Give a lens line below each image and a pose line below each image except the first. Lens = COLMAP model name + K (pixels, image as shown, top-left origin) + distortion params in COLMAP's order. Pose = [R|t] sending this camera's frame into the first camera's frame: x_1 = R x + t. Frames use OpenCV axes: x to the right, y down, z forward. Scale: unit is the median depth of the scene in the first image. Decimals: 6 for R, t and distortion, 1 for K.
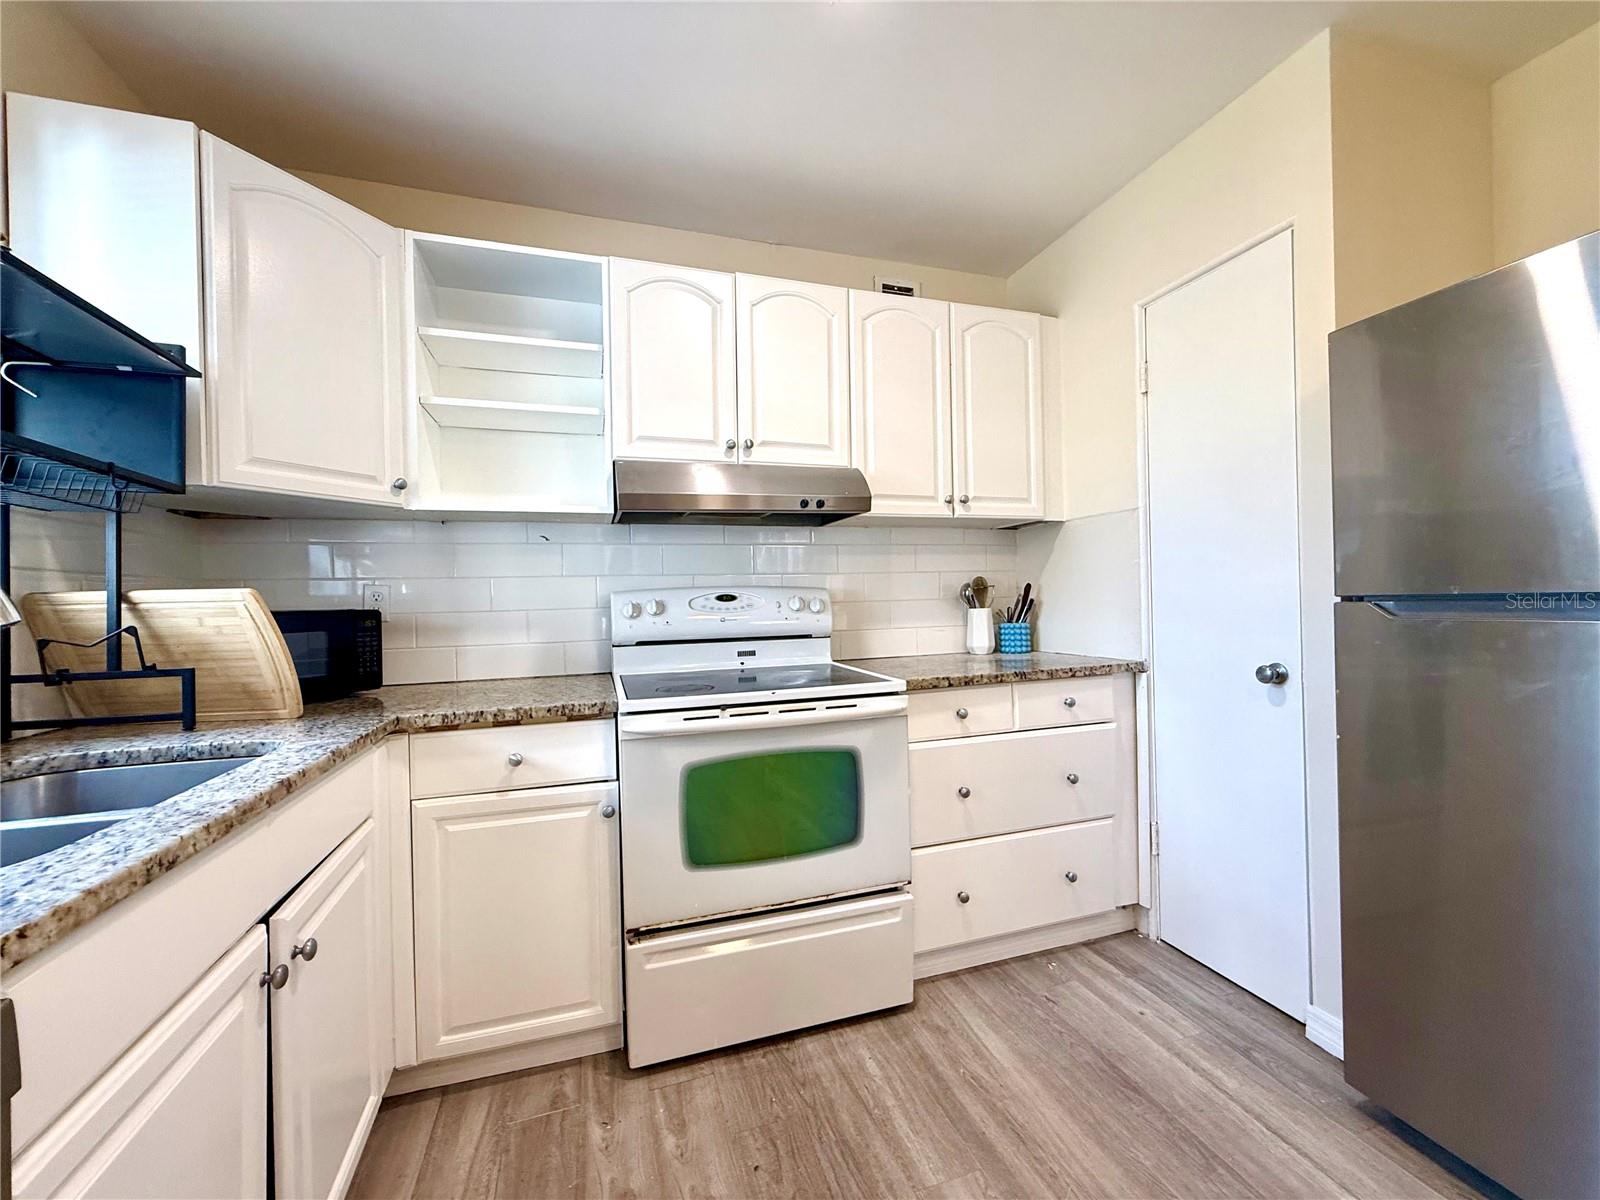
lens RADIAL K [[636.4, 0, 795.4], [0, 636.4, 601.5], [0, 0, 1]] dist [-0.000152, 0.000194]
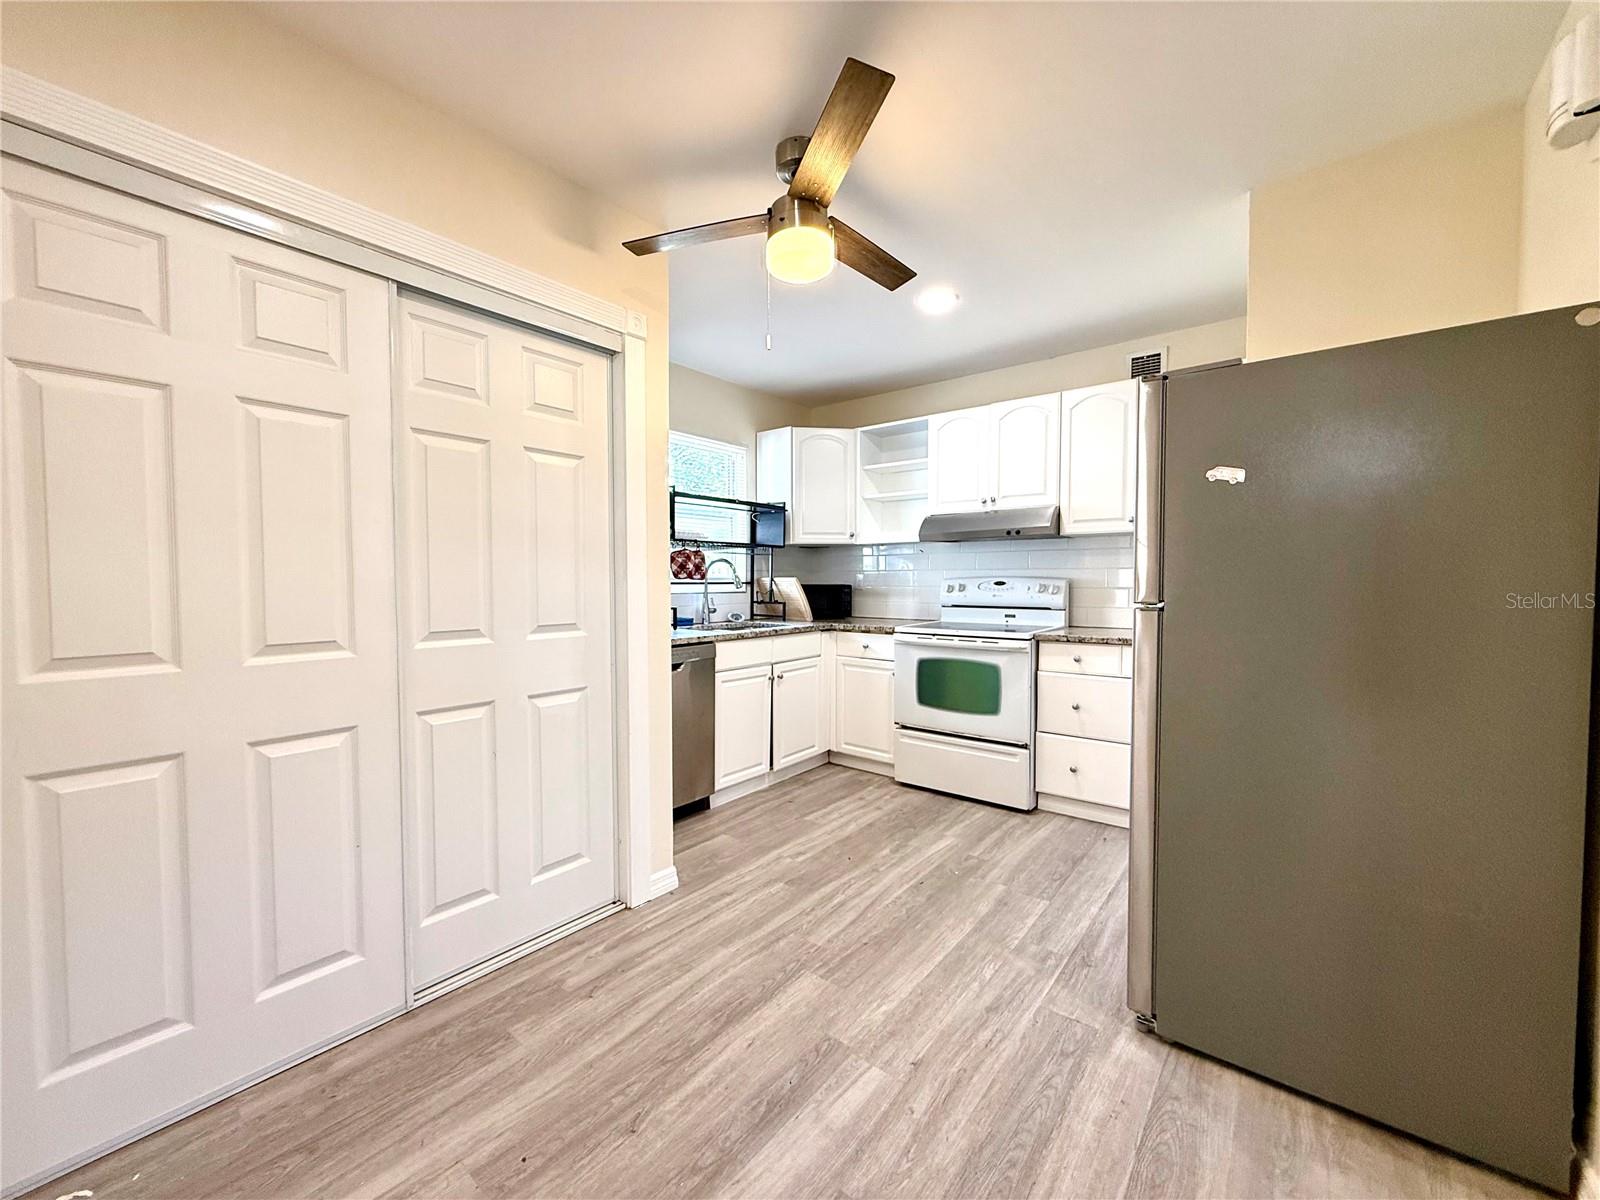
lens RADIAL K [[636.4, 0, 795.4], [0, 636.4, 601.5], [0, 0, 1]] dist [-0.000152, 0.000194]
pose [[0.550260, 0.053567, -0.833274, 1.380972], [-0.013291, 0.998376, 0.055403, -0.060085], [0.834888, -0.019411, 0.550078, -0.571897]]
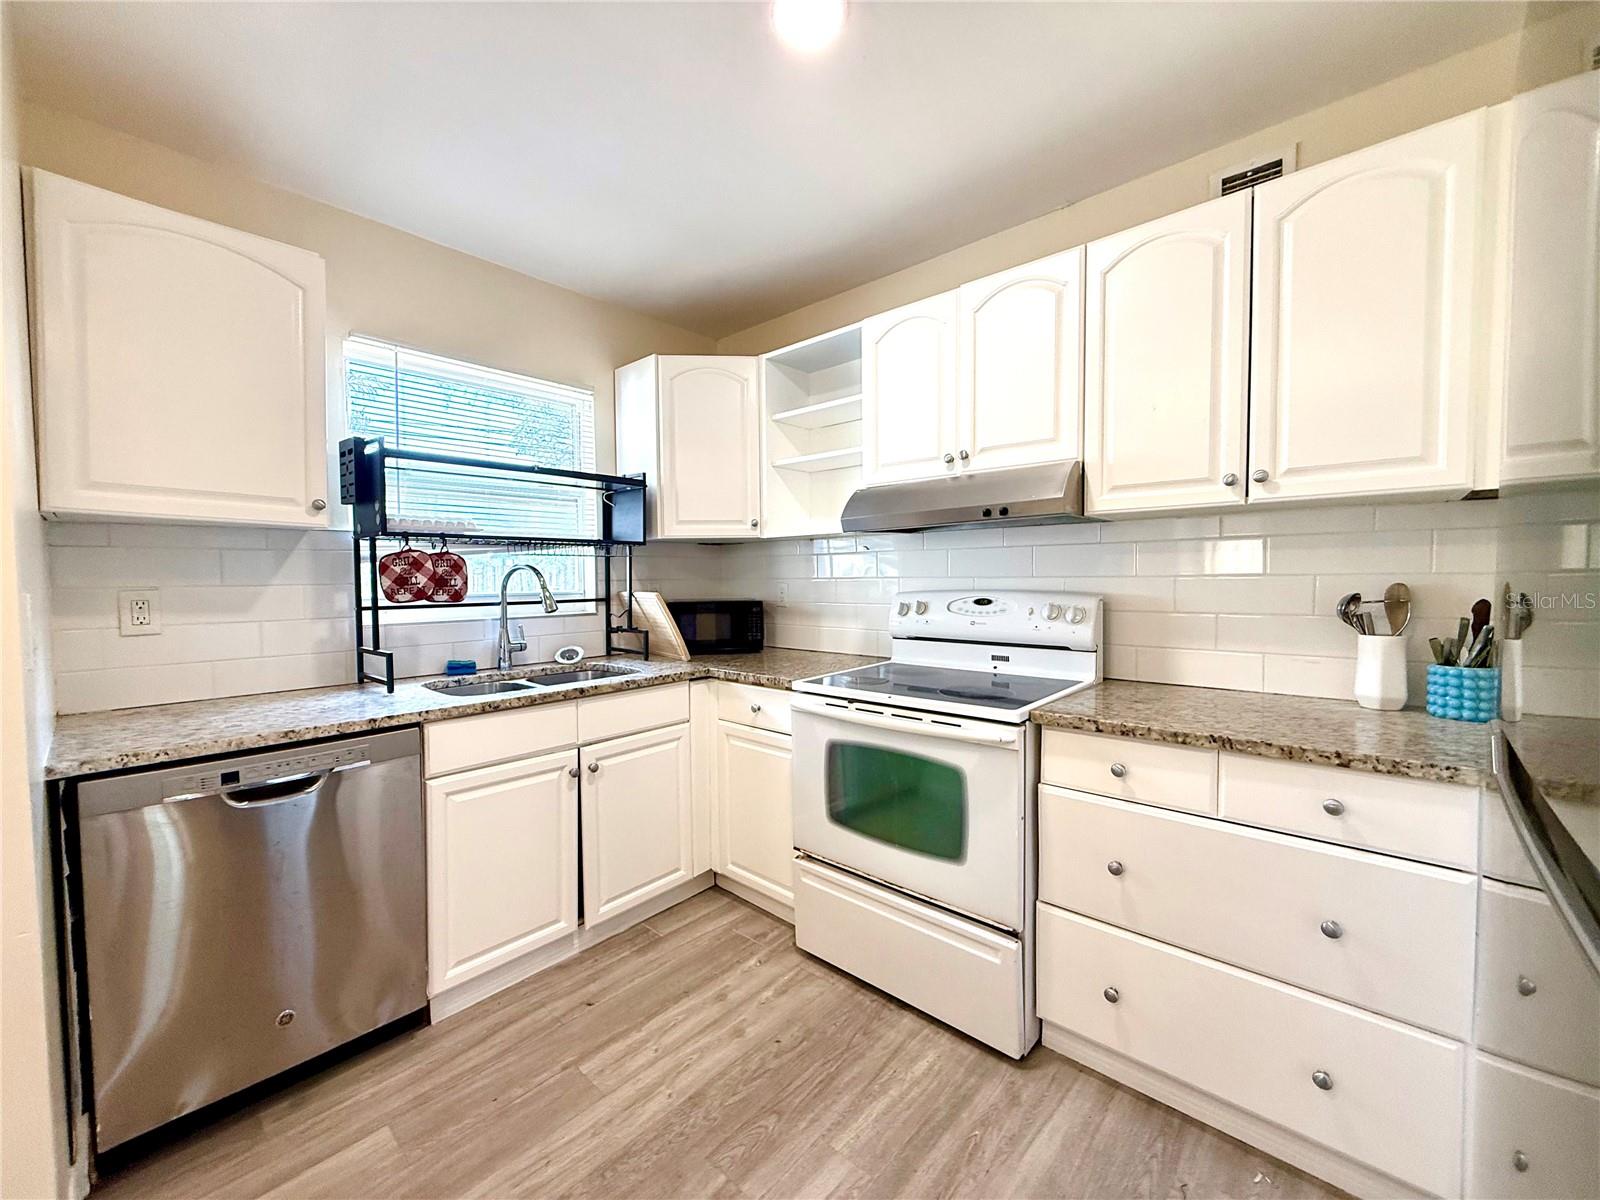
lens RADIAL K [[636.4, 0, 795.4], [0, 636.4, 601.5], [0, 0, 1]] dist [-0.000152, 0.000194]
pose [[0.503328, 0.053984, -0.862408, 0.824516], [-0.002929, 0.998147, 0.060771, -0.089210], [0.864091, -0.028062, 0.502553, 0.298602]]
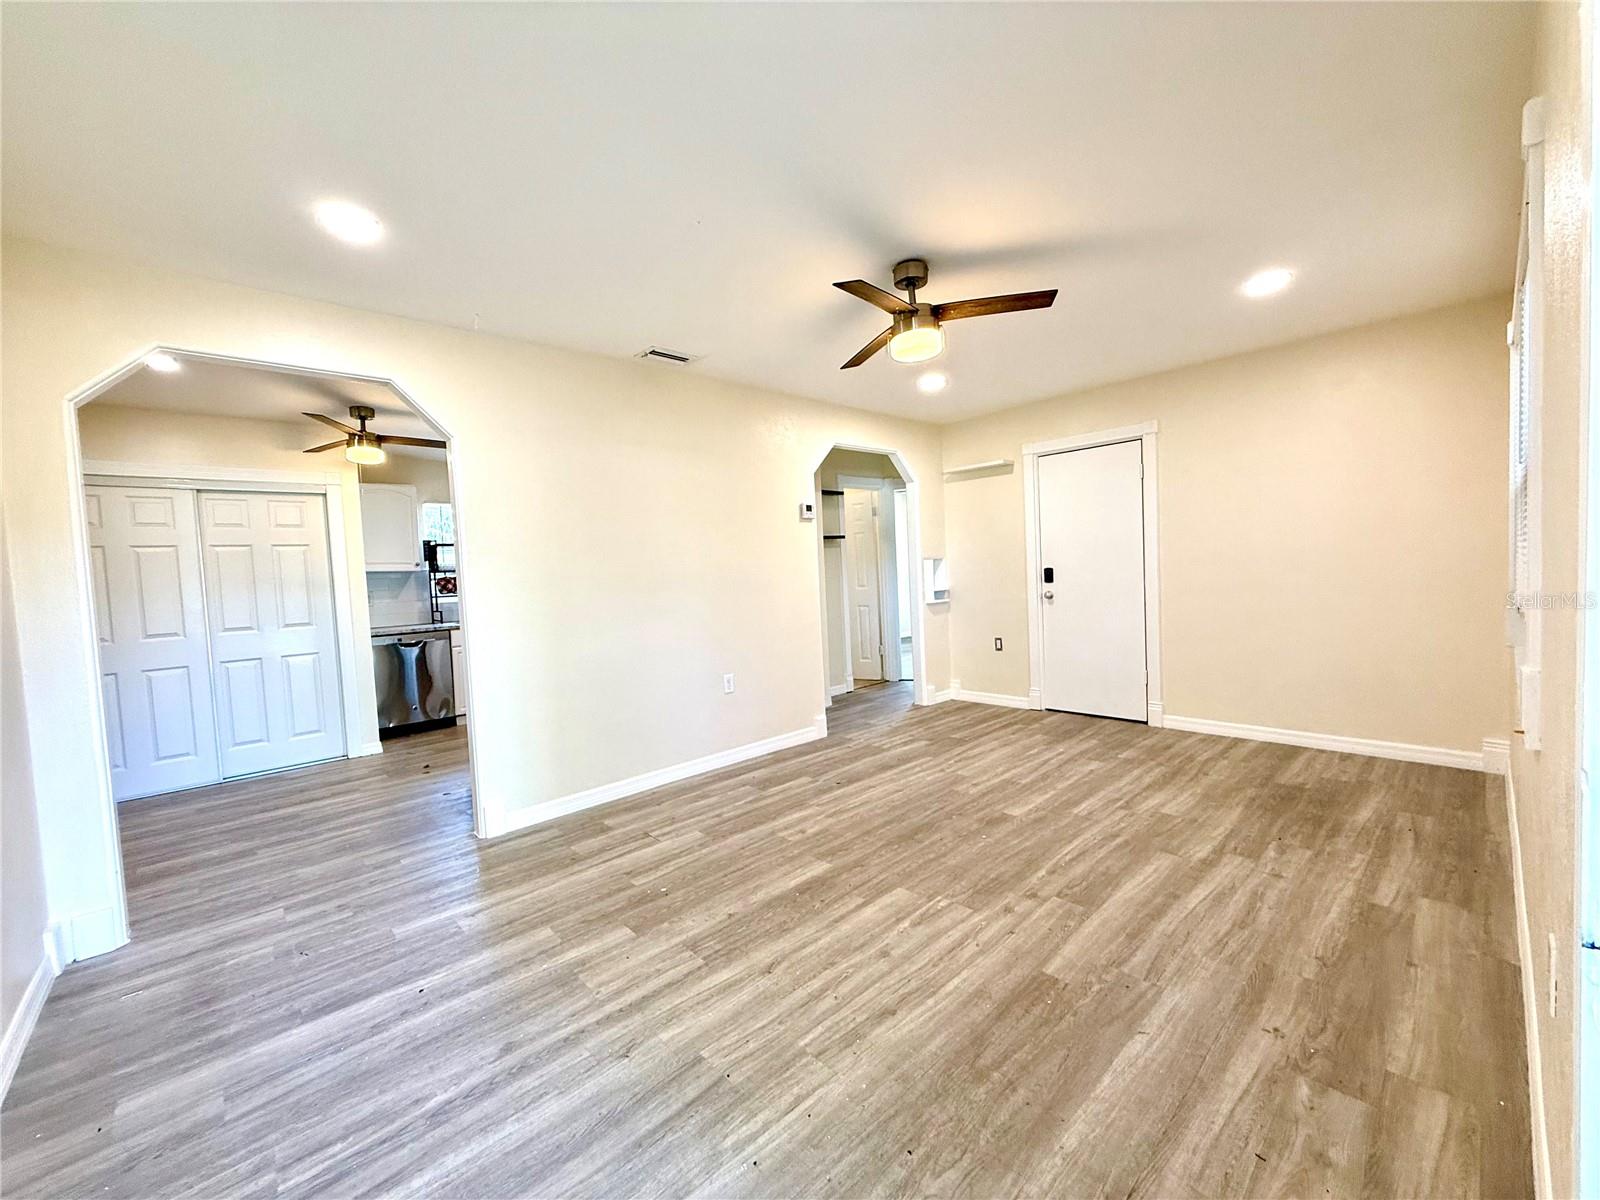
lens RADIAL K [[636.4, 0, 795.4], [0, 636.4, 601.5], [0, 0, 1]] dist [-0.000152, 0.000194]
pose [[0.417712, 0.047327, -0.907346, 3.503542], [0.037549, 0.996890, 0.069284, -0.144888], [0.907803, -0.063011, 0.414636, 0.565995]]
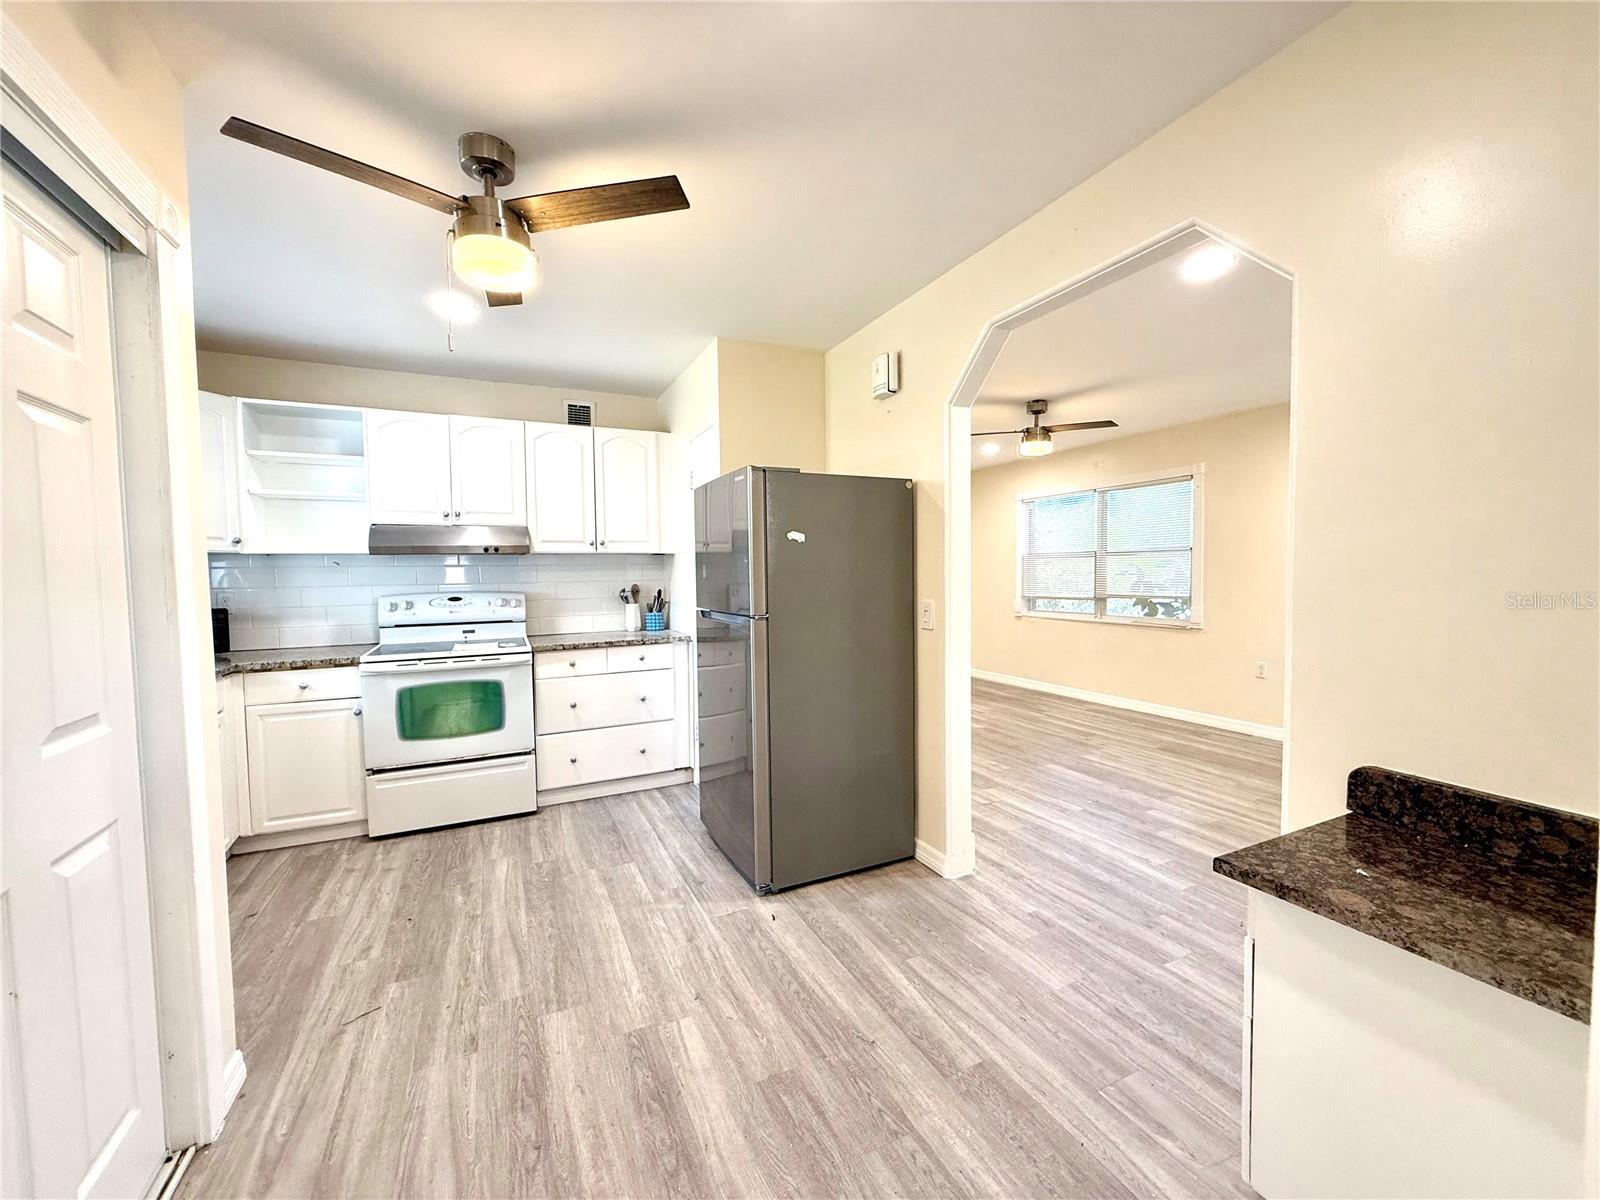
lens RADIAL K [[636.4, 0, 795.4], [0, 636.4, 601.5], [0, 0, 1]] dist [-0.000152, 0.000194]
pose [[0.990669, 0.004396, 0.136218, 0.744785], [-0.010249, 0.999053, 0.042296, -0.106805], [-0.135903, -0.043298, 0.989776, -1.071664]]
